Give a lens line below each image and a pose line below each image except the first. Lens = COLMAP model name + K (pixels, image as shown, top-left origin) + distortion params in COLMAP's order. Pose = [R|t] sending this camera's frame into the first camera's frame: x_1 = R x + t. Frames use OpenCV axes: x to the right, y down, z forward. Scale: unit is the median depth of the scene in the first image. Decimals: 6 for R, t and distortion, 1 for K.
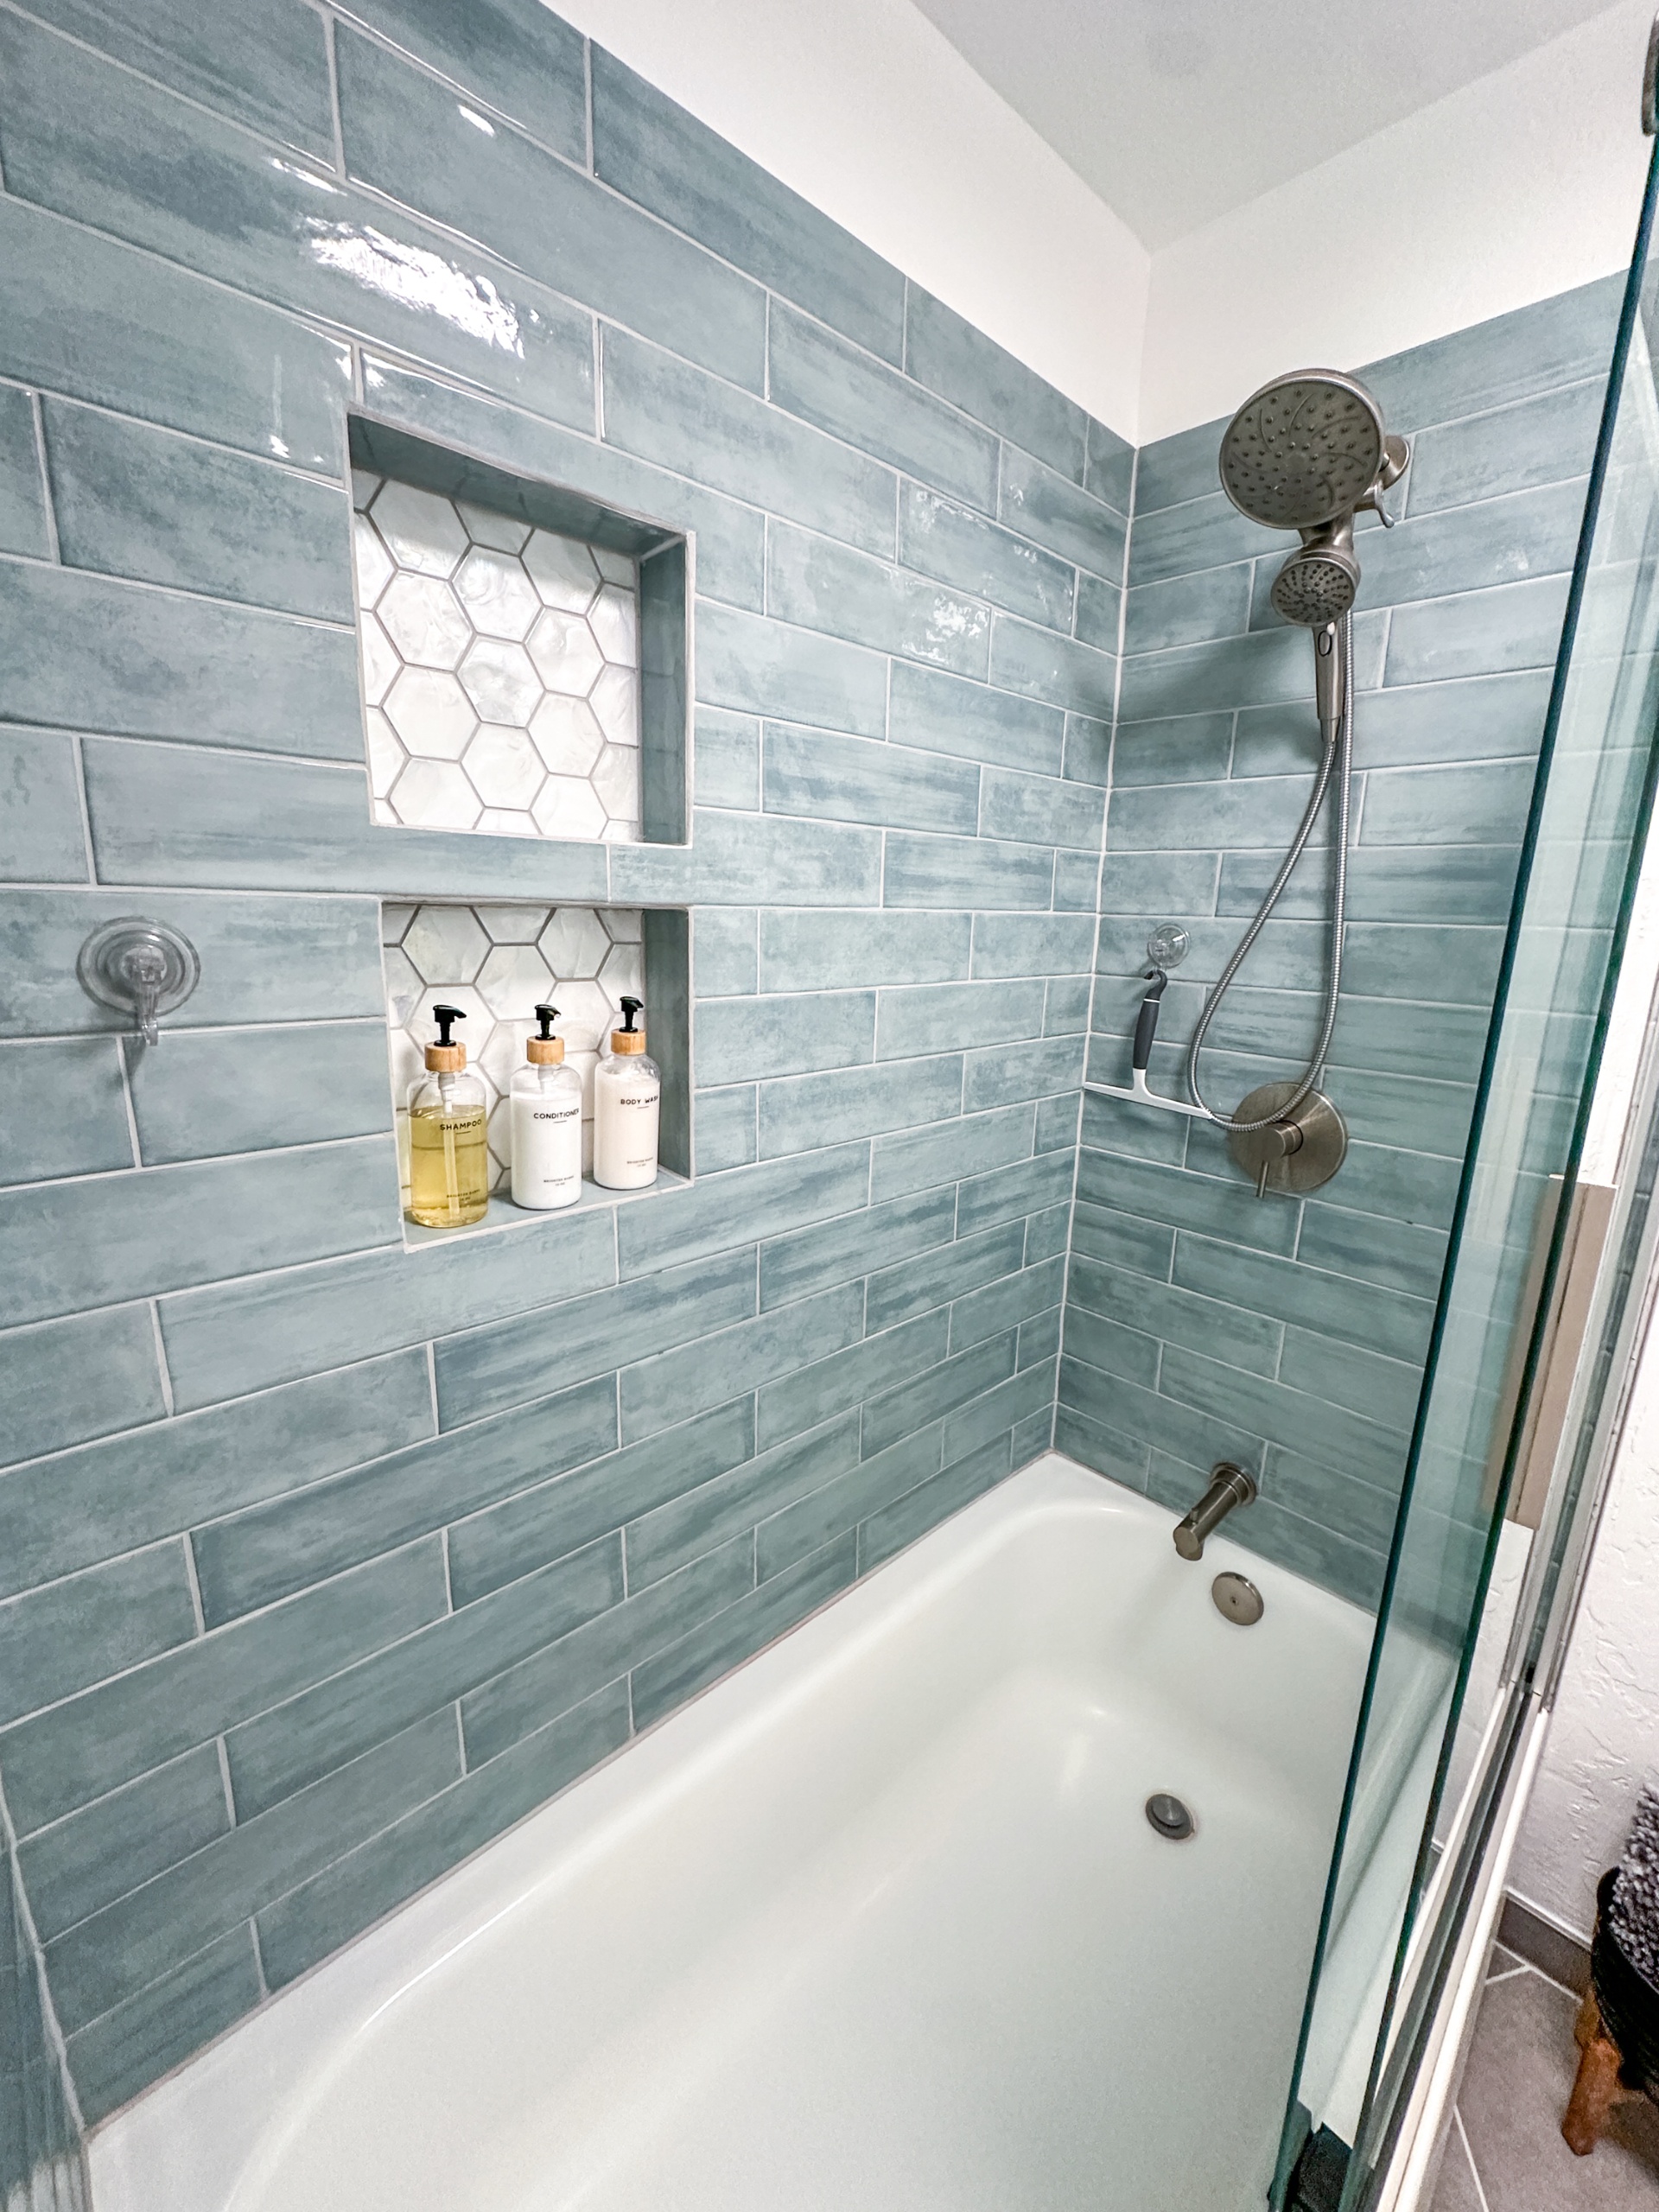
lens RADIAL K [[891.9, 0, 822.4], [0, 891.9, 1102.7], [0, 0, 1]] dist [-0.017591, 0.004733]
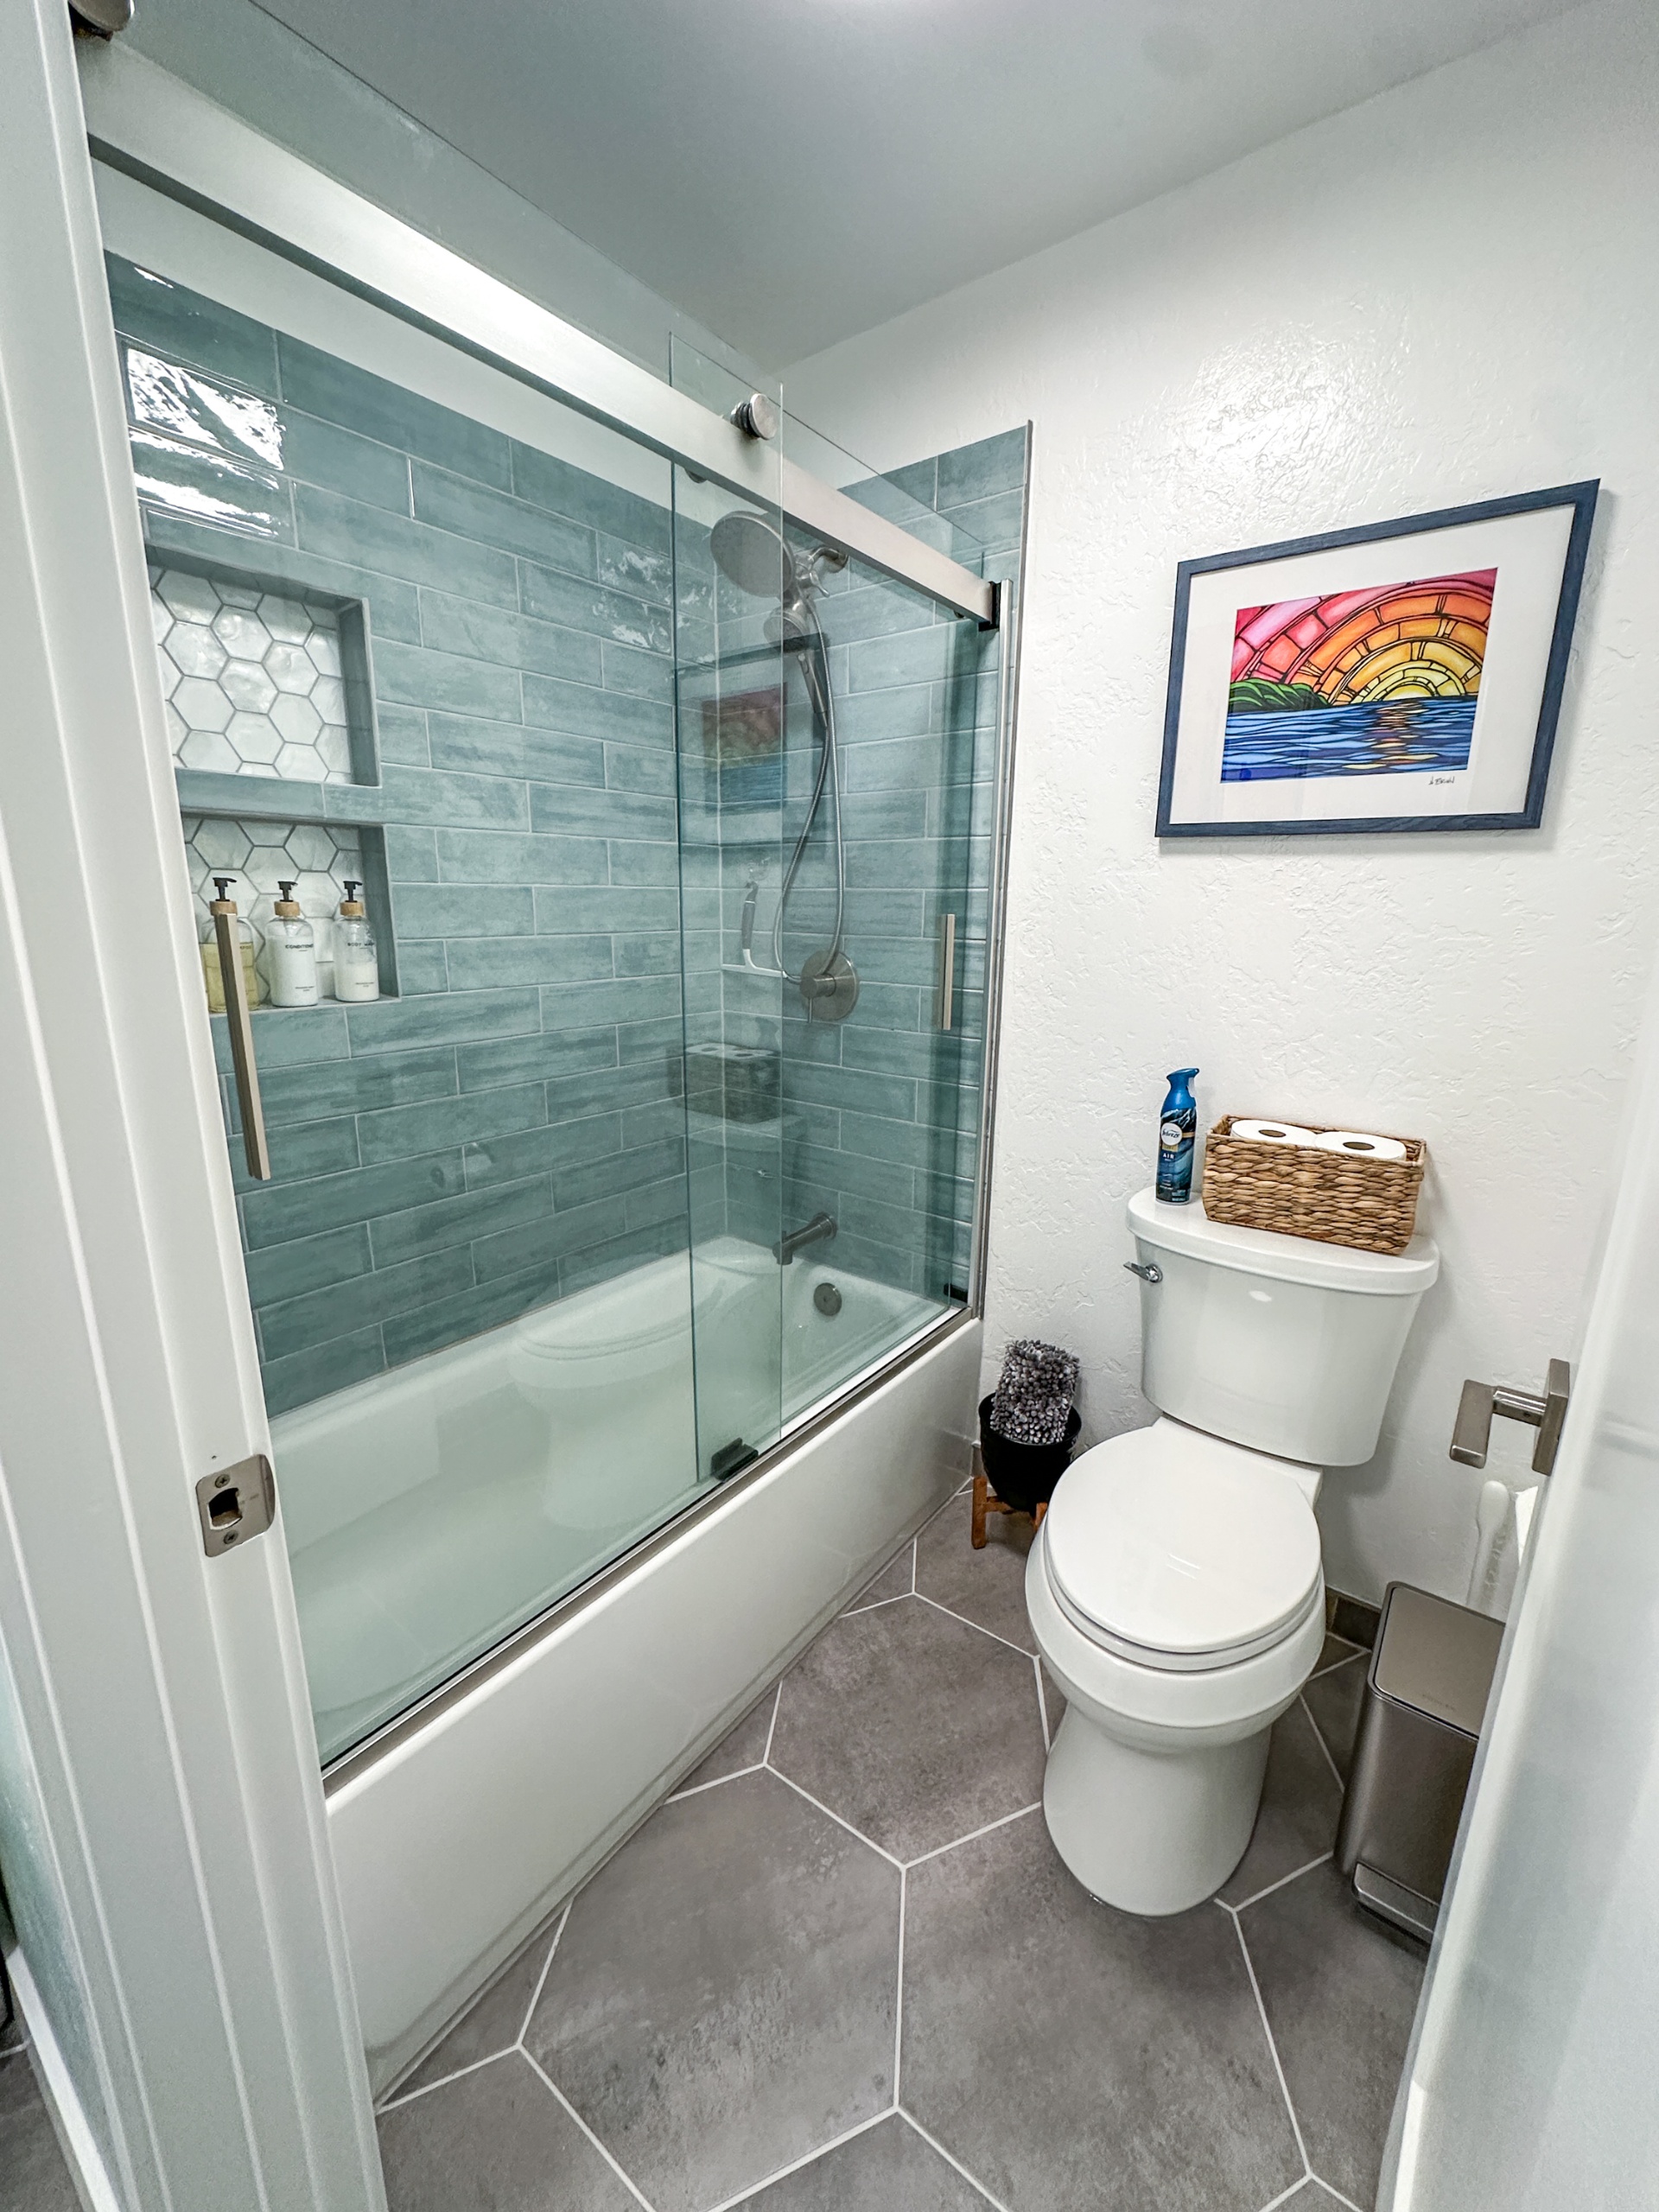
lens RADIAL K [[891.9, 0, 822.4], [0, 891.9, 1102.7], [0, 0, 1]] dist [-0.017591, 0.004733]
pose [[0.987675, -0.051424, 0.147827, 0.323369], [0.050043, 0.998662, 0.013044, 0.263796], [-0.148300, -0.005485, 0.988927, -0.626429]]
